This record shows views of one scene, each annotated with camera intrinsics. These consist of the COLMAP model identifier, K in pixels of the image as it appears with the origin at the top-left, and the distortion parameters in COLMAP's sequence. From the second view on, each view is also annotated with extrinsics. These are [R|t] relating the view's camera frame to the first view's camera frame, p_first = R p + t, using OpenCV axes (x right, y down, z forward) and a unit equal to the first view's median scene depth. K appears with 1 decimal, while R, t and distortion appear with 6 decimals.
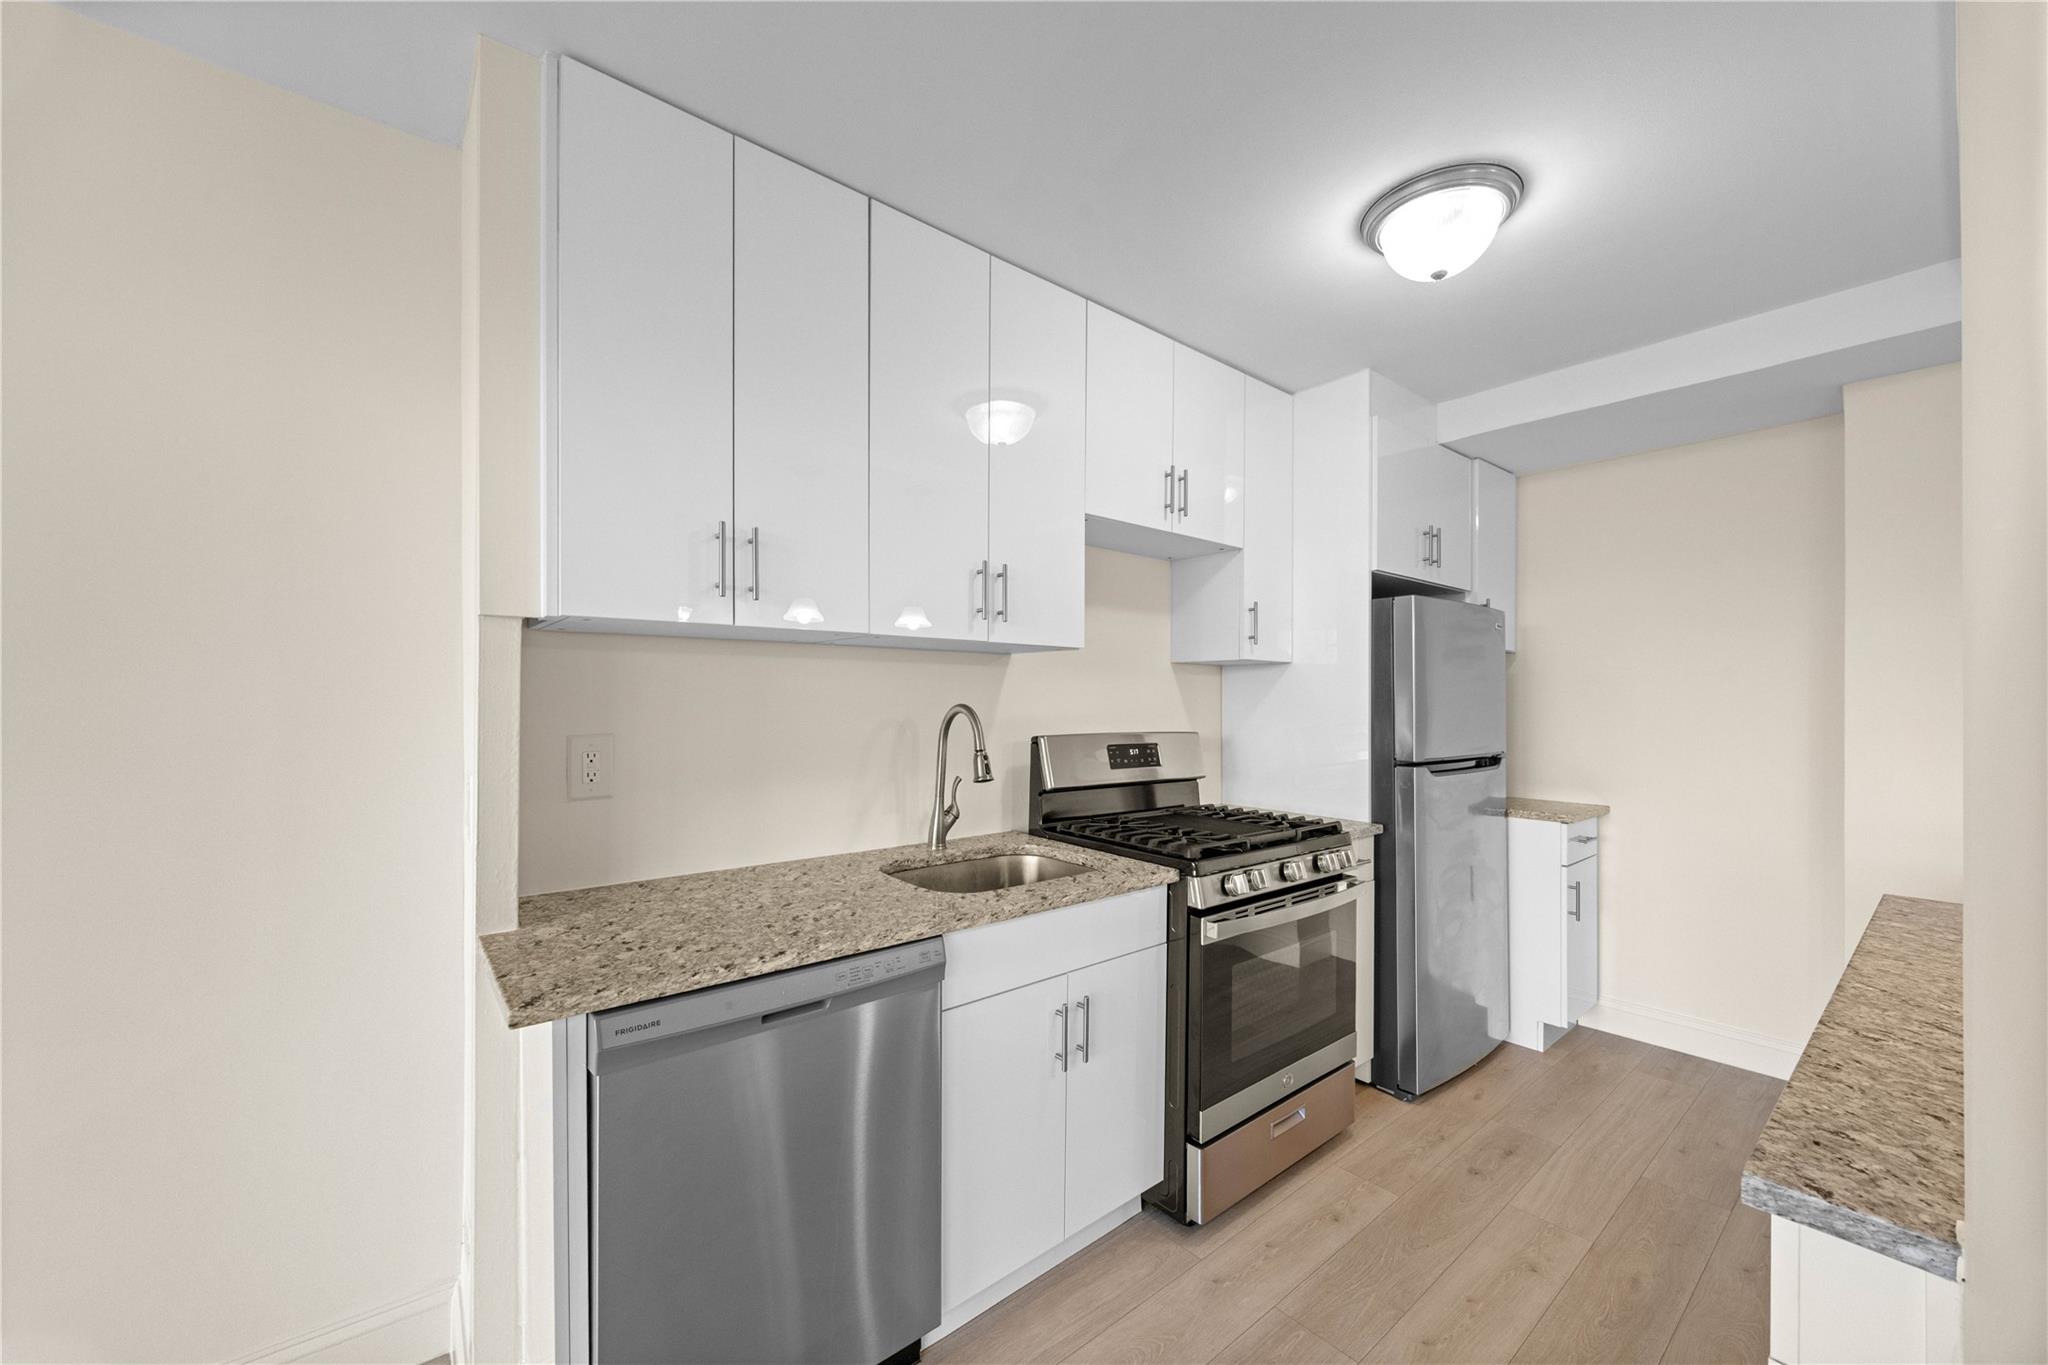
lens RADIAL K [[781.3, 0, 1018.5], [0, 781.3, 696.0], [0, 0, 1]] dist [-0.004754, 0.000431]
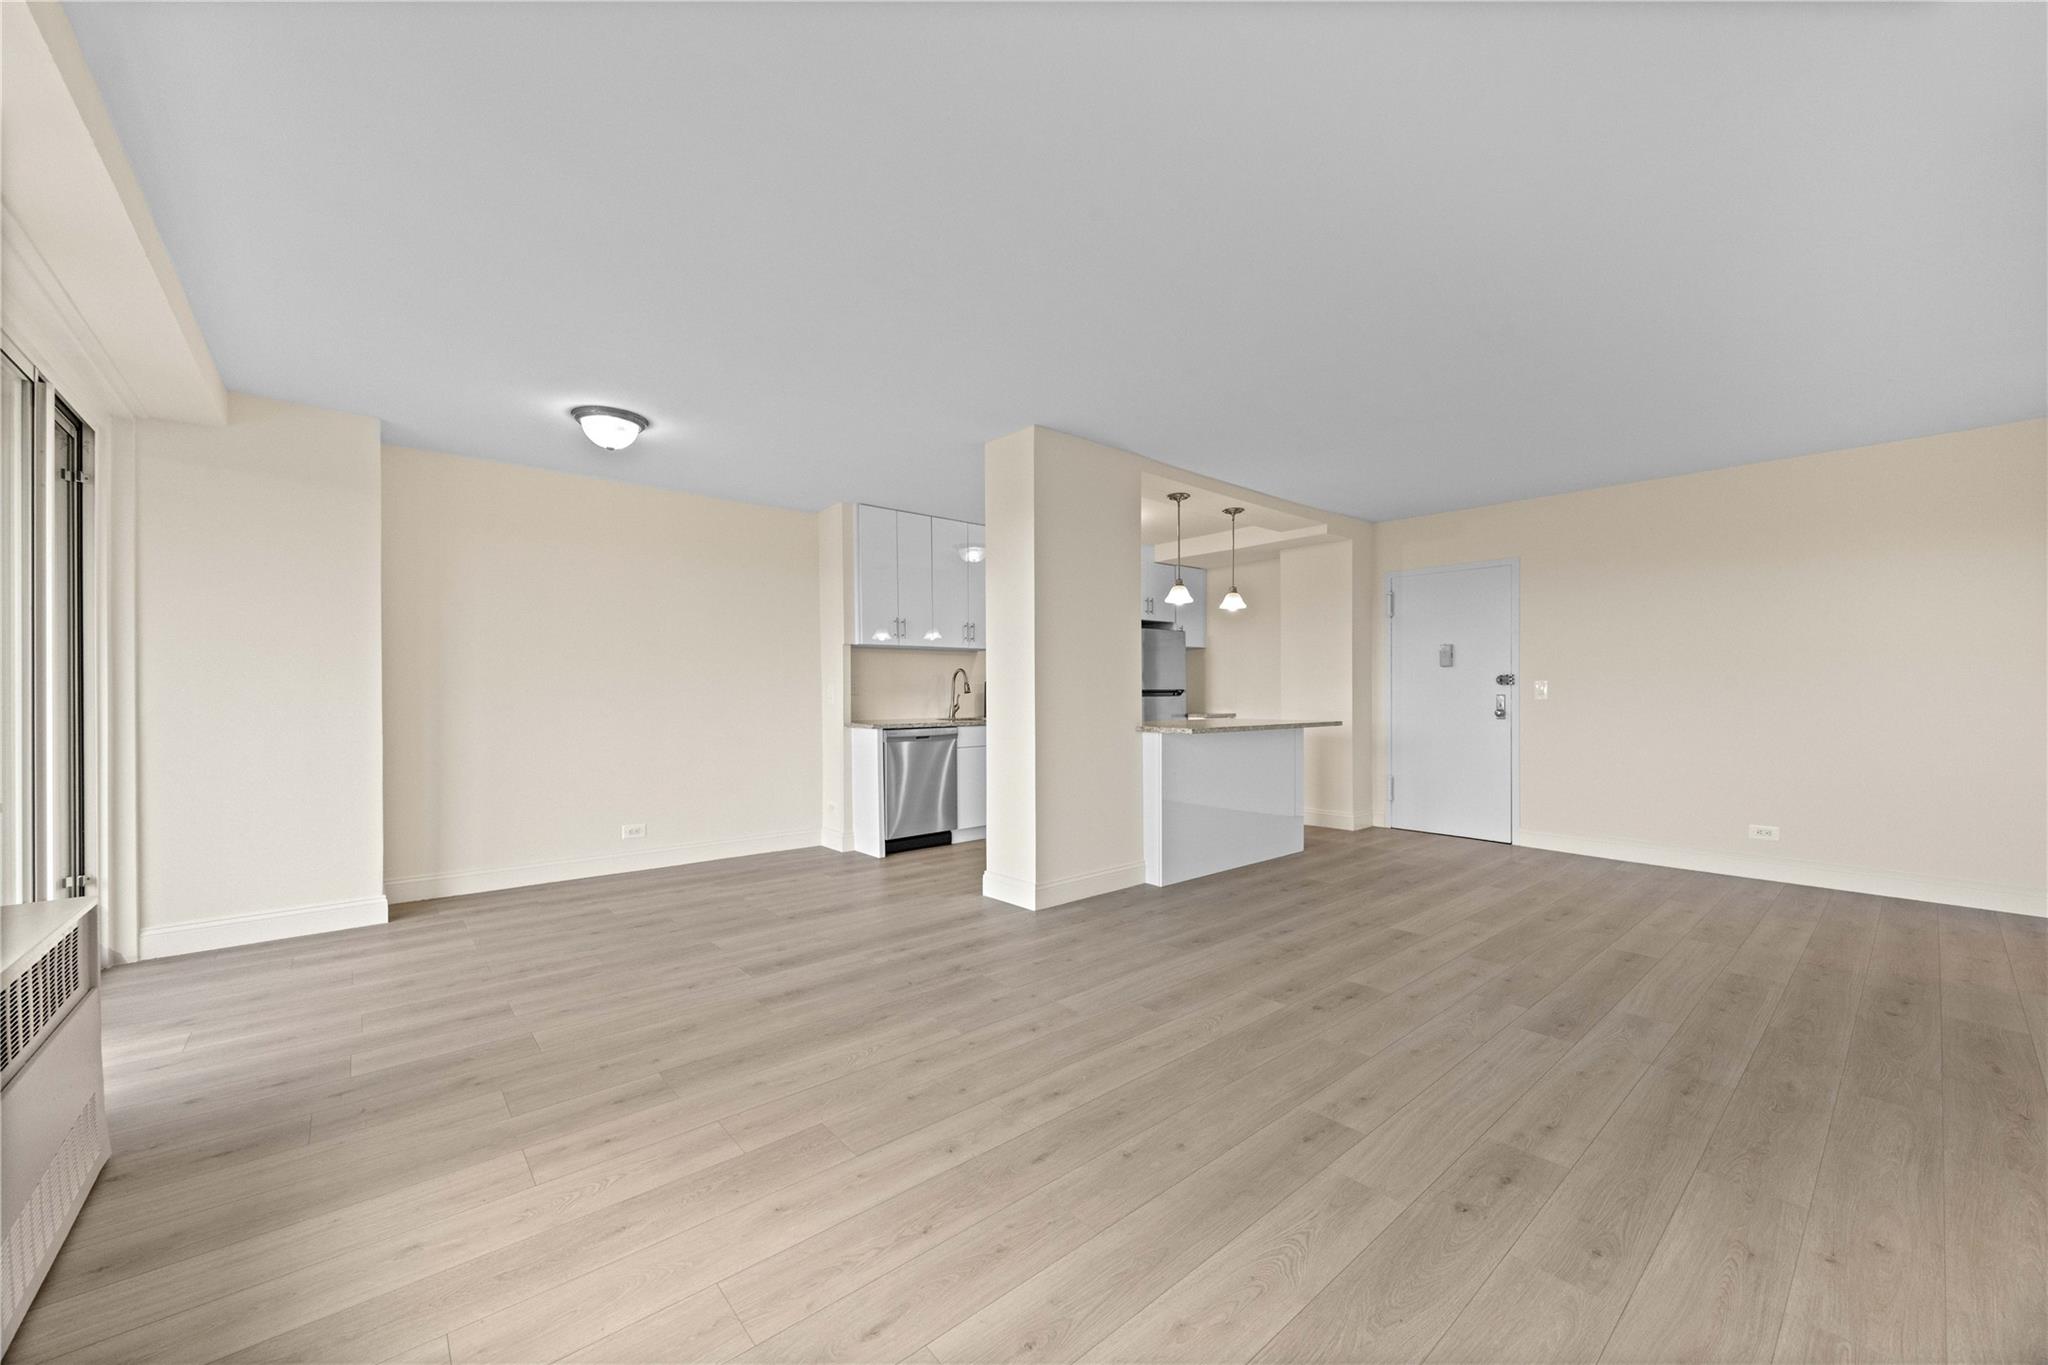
lens RADIAL K [[781.3, 0, 1020.8], [0, 781.3, 695.5], [0, 0, 1]] dist [-0.004754, 0.000431]
pose [[0.999674, -0.013264, 0.021800, 0.091734], [0.013112, 0.999889, 0.007102, 0.092284], [-0.021891, -0.006814, 0.999737, -1.954507]]
